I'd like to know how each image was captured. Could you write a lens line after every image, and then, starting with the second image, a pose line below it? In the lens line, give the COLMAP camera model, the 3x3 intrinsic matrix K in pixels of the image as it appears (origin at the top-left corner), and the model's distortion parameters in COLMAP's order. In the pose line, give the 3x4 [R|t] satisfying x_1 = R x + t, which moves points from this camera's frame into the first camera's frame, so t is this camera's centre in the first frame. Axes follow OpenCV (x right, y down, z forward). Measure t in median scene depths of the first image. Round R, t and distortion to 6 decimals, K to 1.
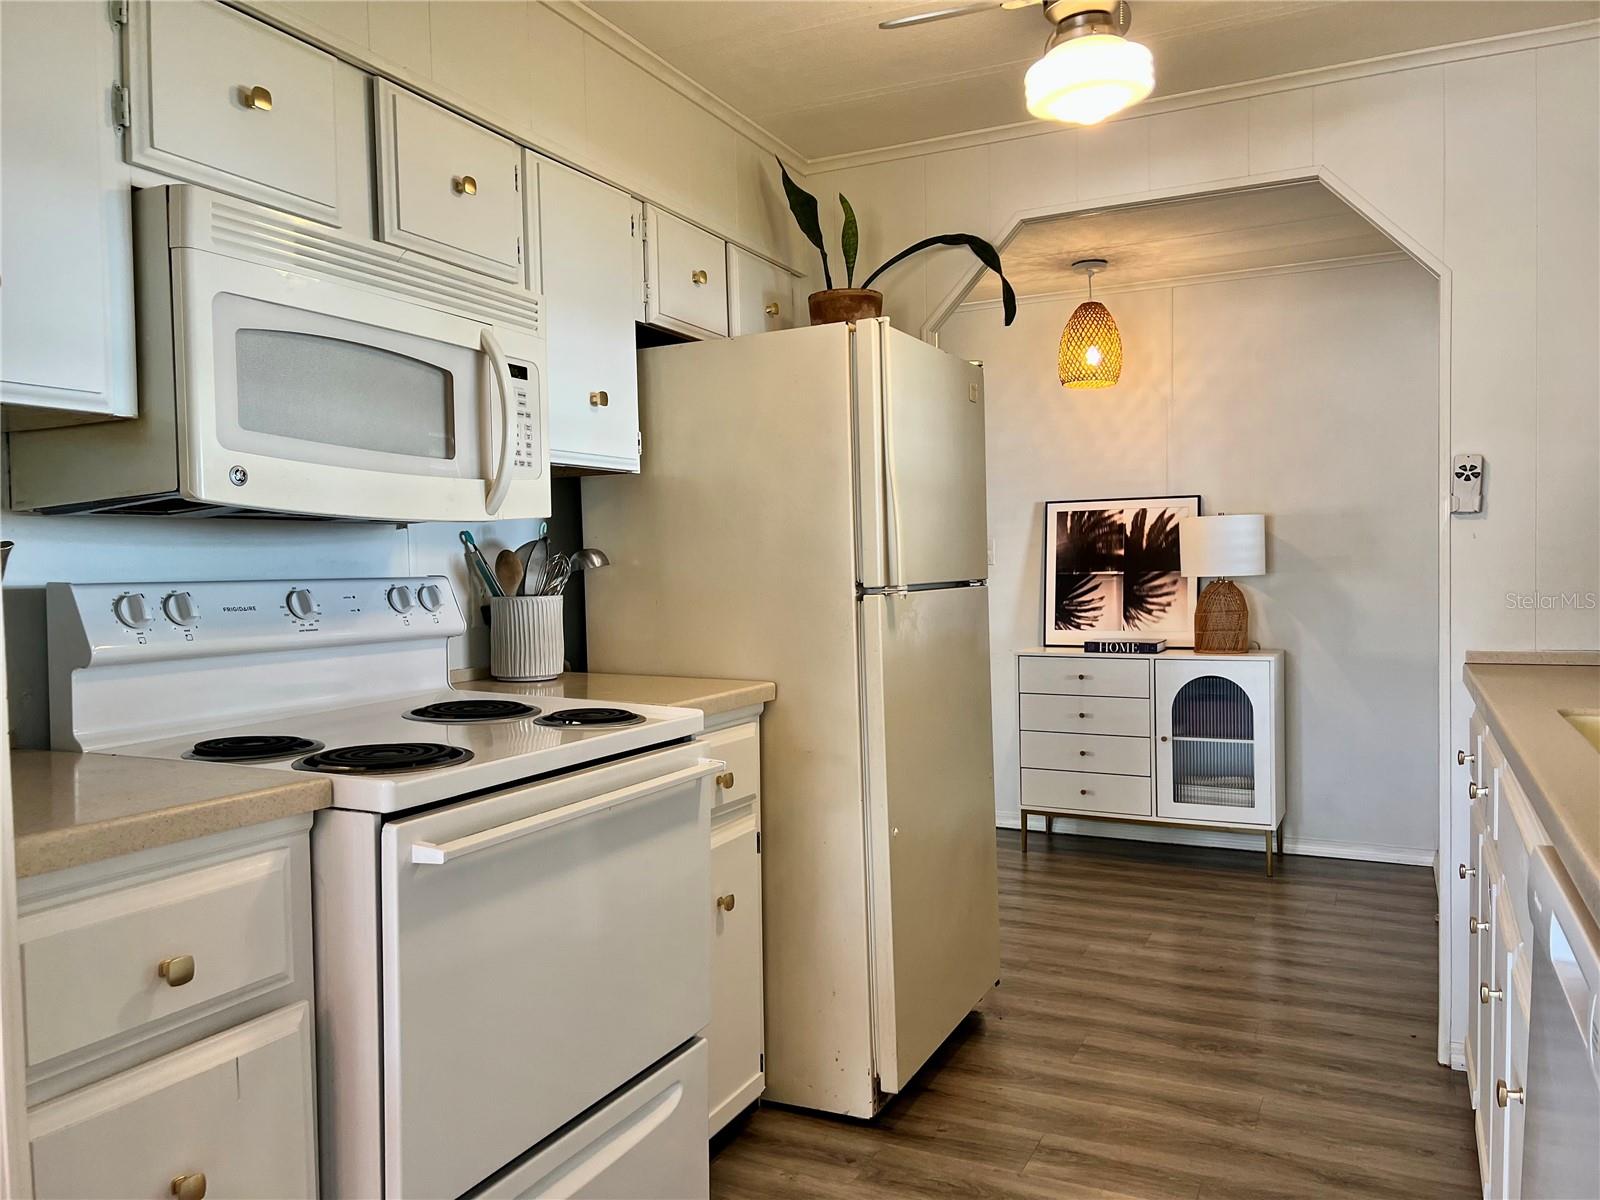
lens RADIAL K [[1203.3, 0, 800.0], [0, 1203.3, 600.0], [0, 0, 1]] dist [0.071704, -0.082087]
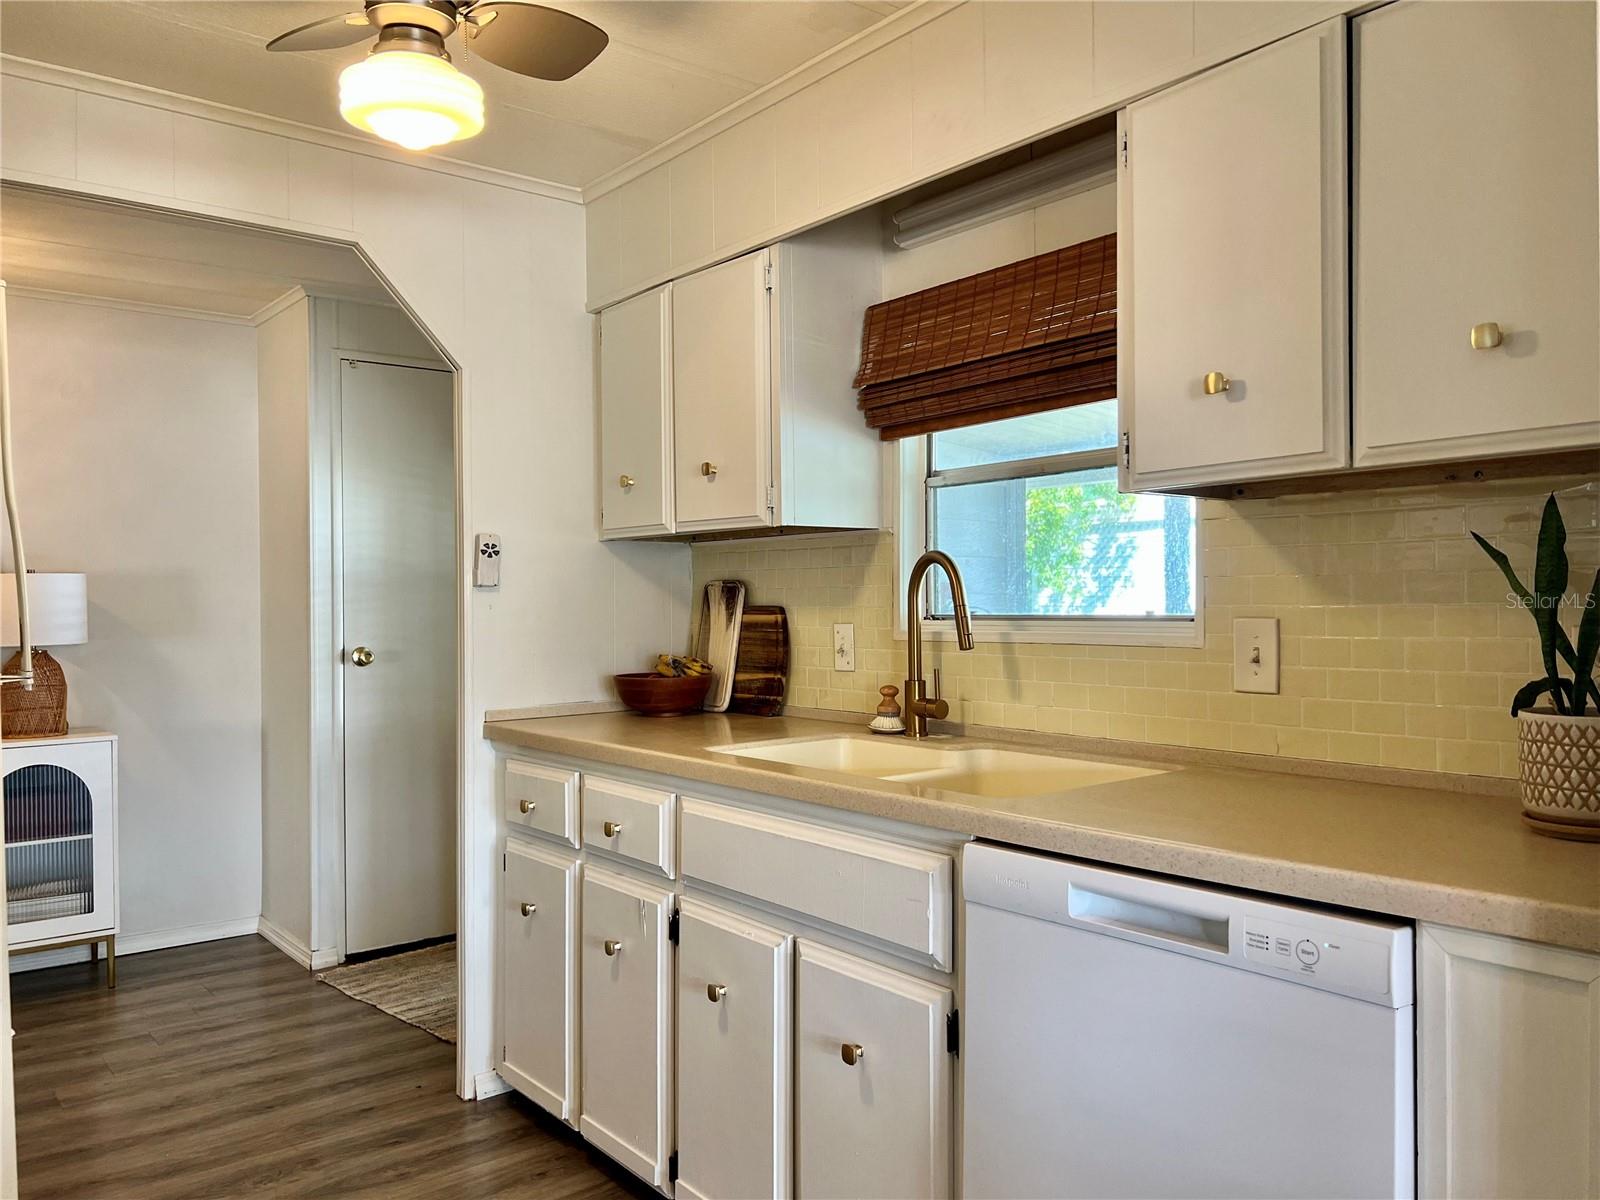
lens RADIAL K [[1203.3, 0, 800.0], [0, 1203.3, 600.0], [0, 0, 1]] dist [0.071704, -0.082087]
pose [[0.419848, 0.016830, 0.907438, -0.199916], [0.027022, 0.999153, -0.031033, -0.010003], [-0.907192, 0.037550, 0.419038, 0.166266]]
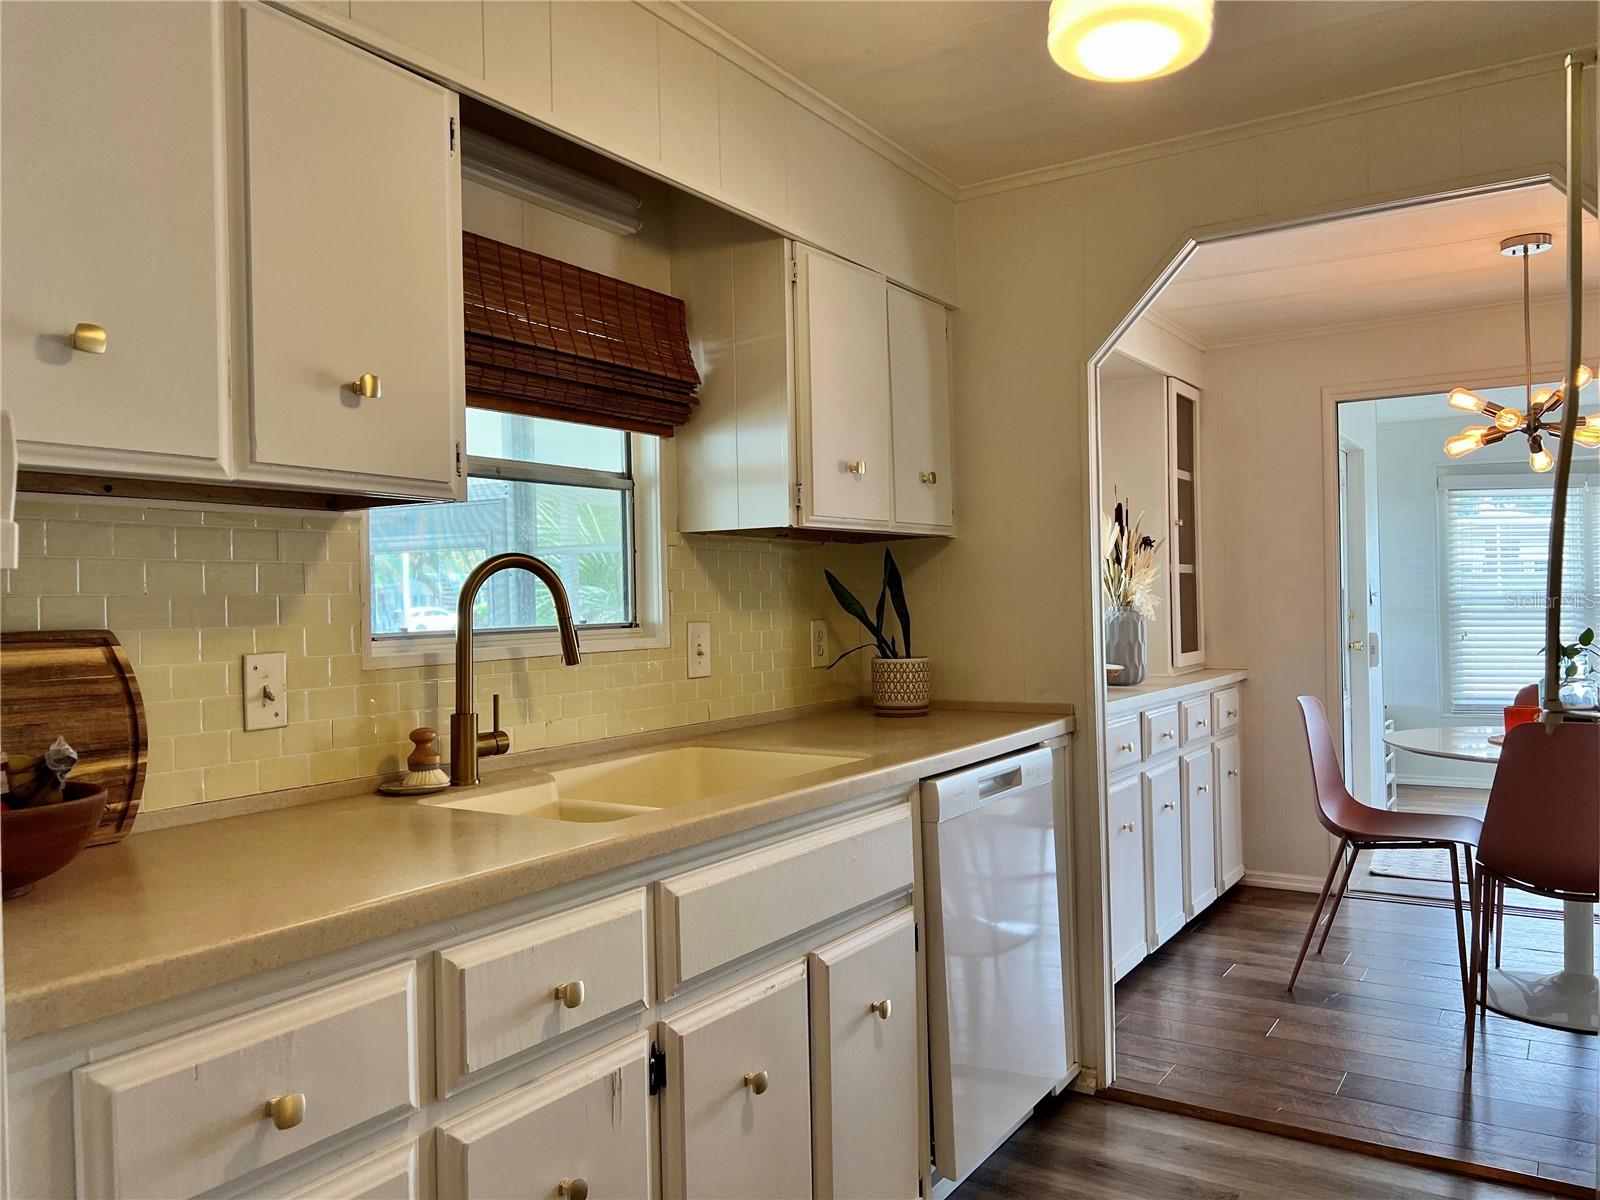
lens RADIAL K [[1278.9, 0, 800.0], [0, 1278.9, 600.0], [0, 0, 1]] dist [0.074668, -0.104755]
pose [[-0.994683, 0.036165, 0.096429, 0.165141], [0.039340, 0.998738, 0.031231, -0.040885], [-0.095178, 0.034858, -0.994850, 0.820384]]
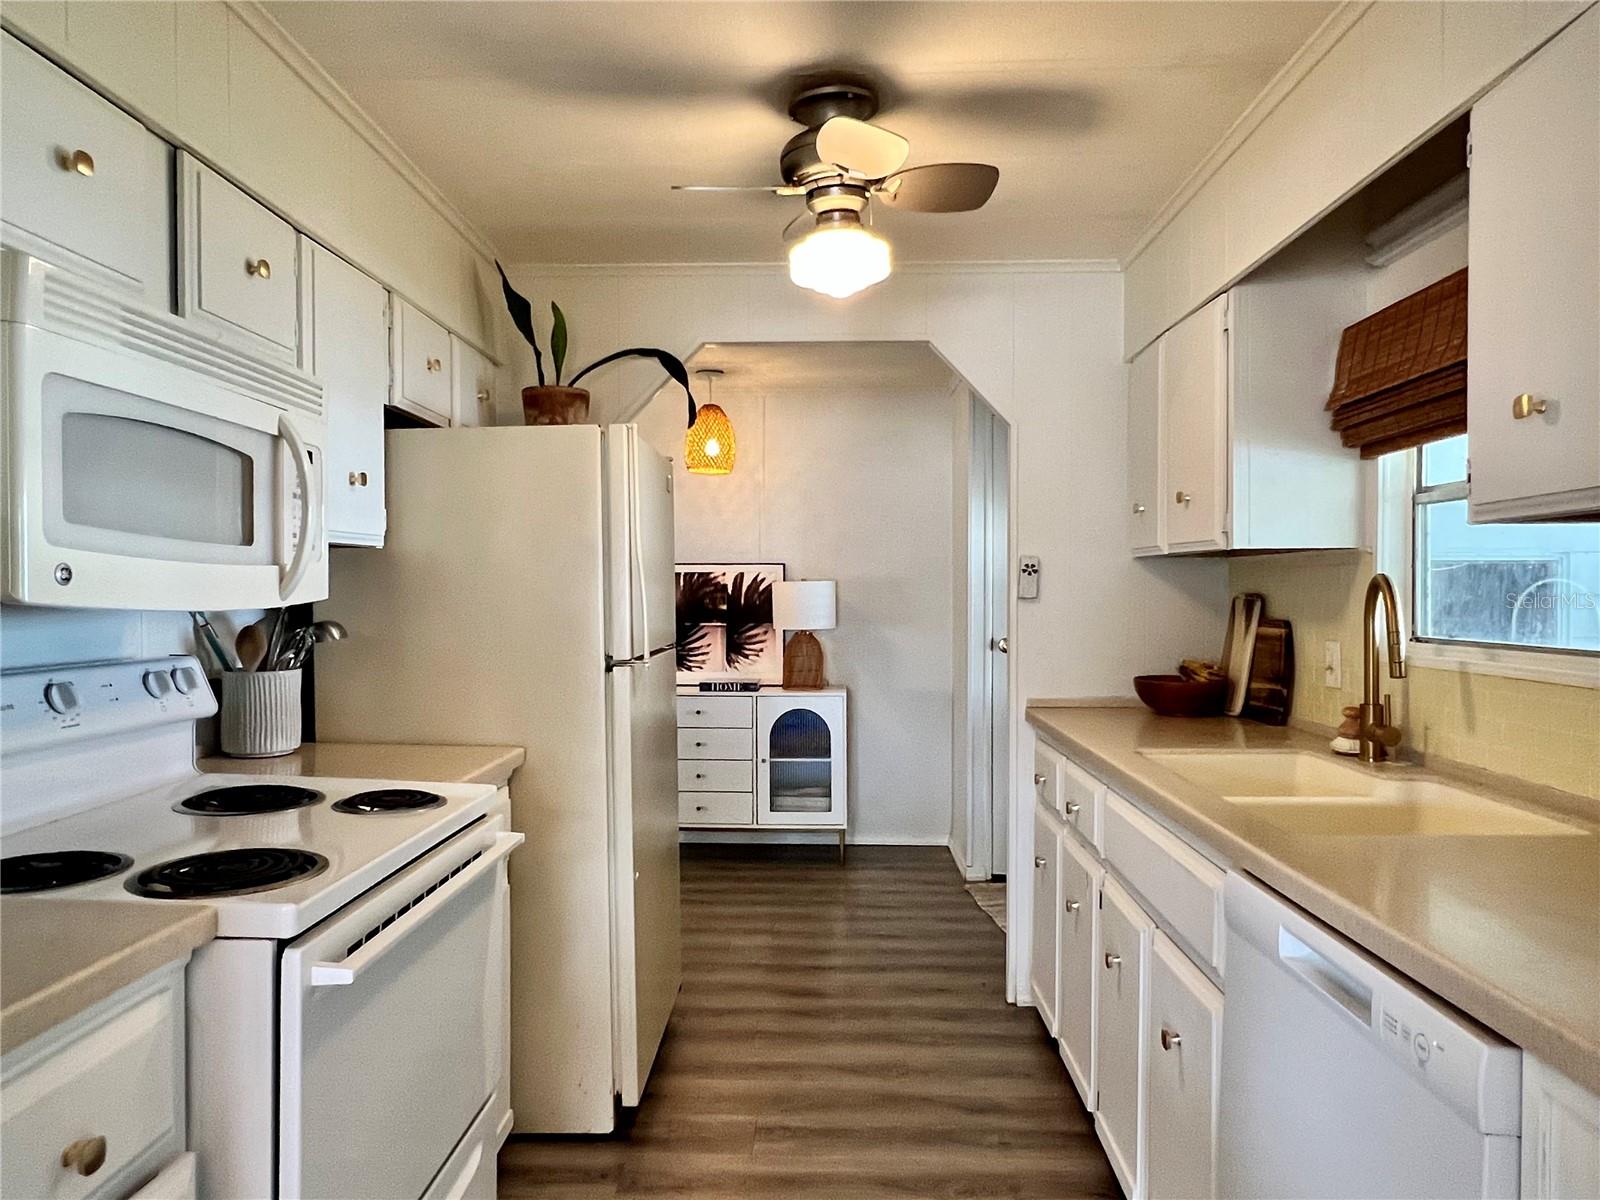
lens RADIAL K [[1029.8, 0, 794.4], [0, 1029.8, 598.2], [0, 0, 1]] dist [0.007811, -0.002326]
pose [[0.911465, 0.013363, 0.411160, -0.103964], [-0.003271, 0.999676, -0.025239, -0.024554], [-0.411364, 0.021660, 0.911214, 0.027700]]
